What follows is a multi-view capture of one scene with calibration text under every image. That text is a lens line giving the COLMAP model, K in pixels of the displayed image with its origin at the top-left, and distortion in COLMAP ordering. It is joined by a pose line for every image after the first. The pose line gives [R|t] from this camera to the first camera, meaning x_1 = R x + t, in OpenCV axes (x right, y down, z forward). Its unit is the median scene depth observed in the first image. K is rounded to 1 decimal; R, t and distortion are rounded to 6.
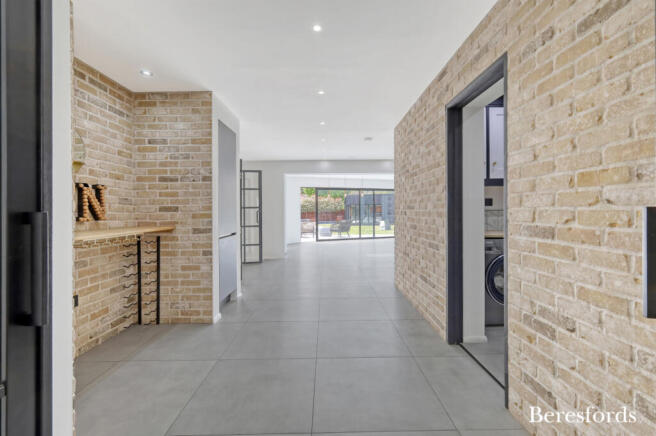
lens RADIAL K [[286.6, 0, 328.0], [0, 286.6, 218.0], [0, 0, 1]] dist [0.001339, -0.000139]
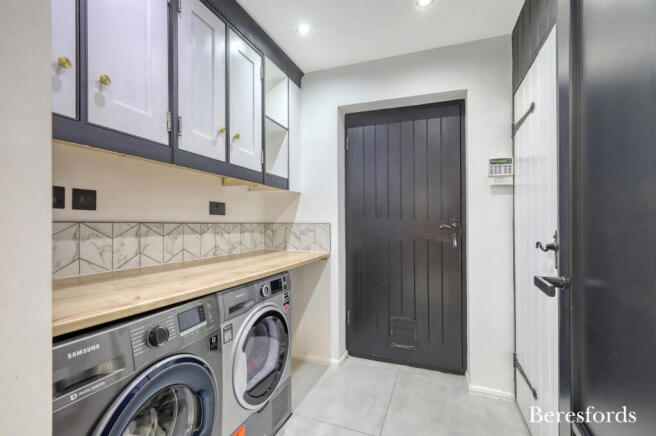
lens RADIAL K [[286.6, 0, 328.0], [0, 286.6, 218.0], [0, 0, 1]] dist [0.001339, -0.000139]
pose [[0.355270, 0.003010, 0.934759, 0.359335], [0.006055, 0.999966, -0.005521, -0.024992], [-0.934744, 0.007622, 0.355240, 0.634630]]
